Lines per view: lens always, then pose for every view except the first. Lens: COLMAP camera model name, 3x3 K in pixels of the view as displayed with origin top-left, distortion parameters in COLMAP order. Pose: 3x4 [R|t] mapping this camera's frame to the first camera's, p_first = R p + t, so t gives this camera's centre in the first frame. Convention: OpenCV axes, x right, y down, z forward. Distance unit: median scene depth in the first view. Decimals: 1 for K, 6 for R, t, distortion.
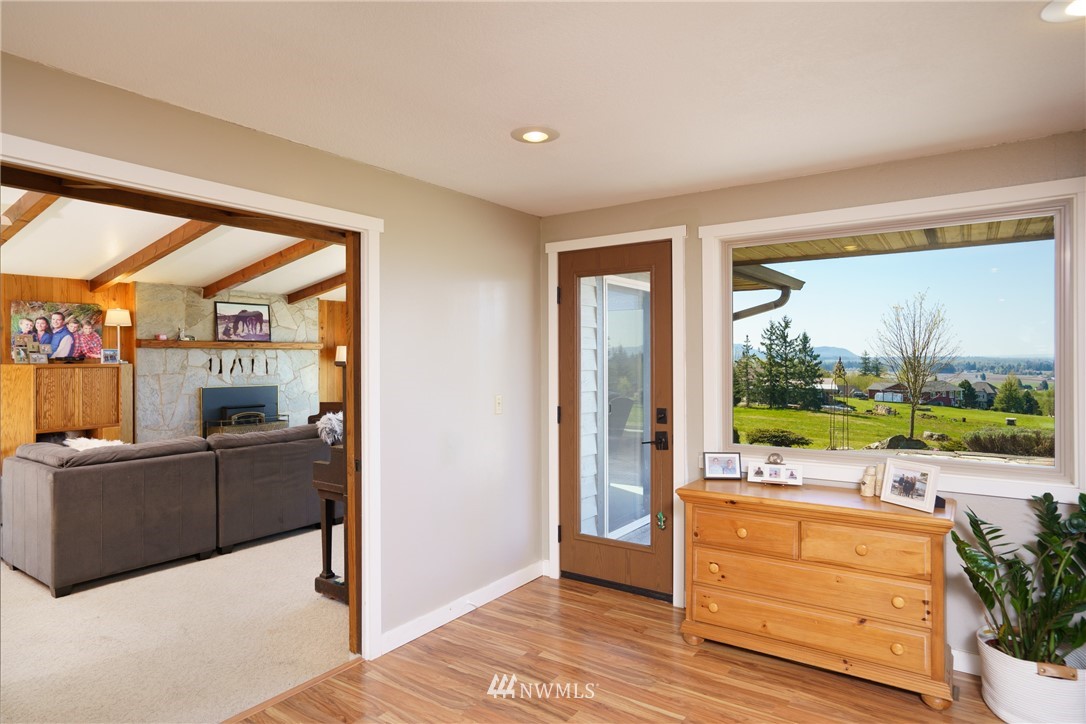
lens RADIAL K [[625.1, 0, 543.0], [0, 625.1, 362.0], [0, 0, 1]] dist [-0.005295, 0.001388]
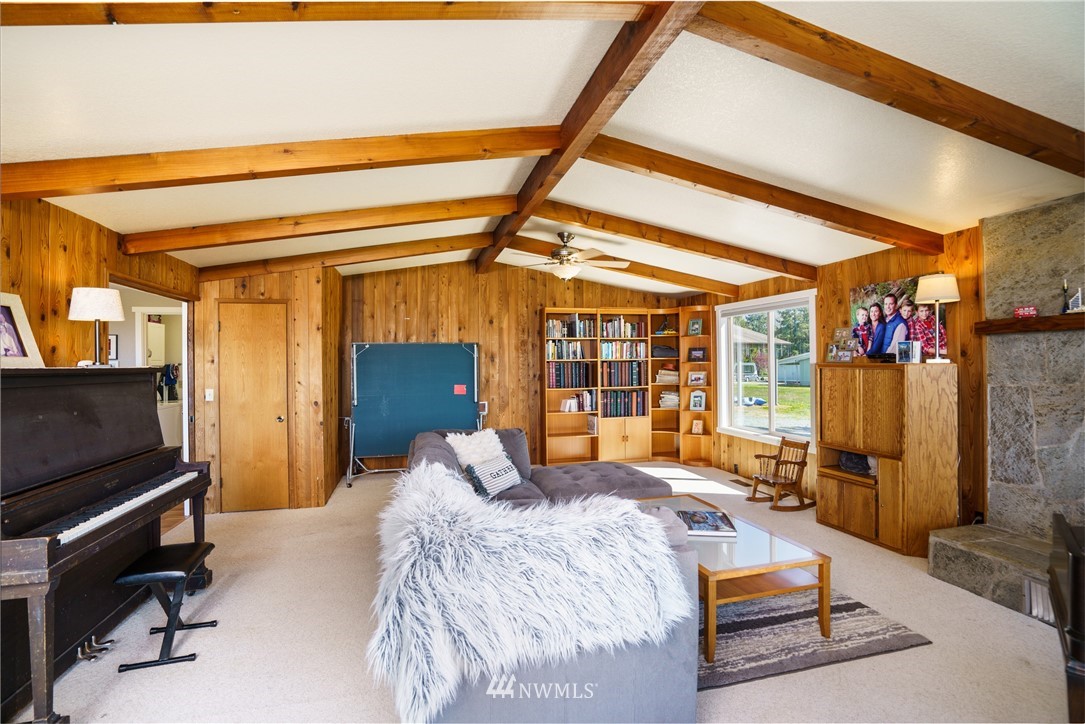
lens RADIAL K [[503.4, 0, 542.5], [0, 503.4, 362.0], [0, 0, 1]] dist [-0.050178, 0.011541]
pose [[-0.654321, 0.009414, -0.756158, -0.048889], [0.009614, 0.999945, 0.004130, -0.003836], [0.756156, -0.004568, -0.654376, 0.910812]]
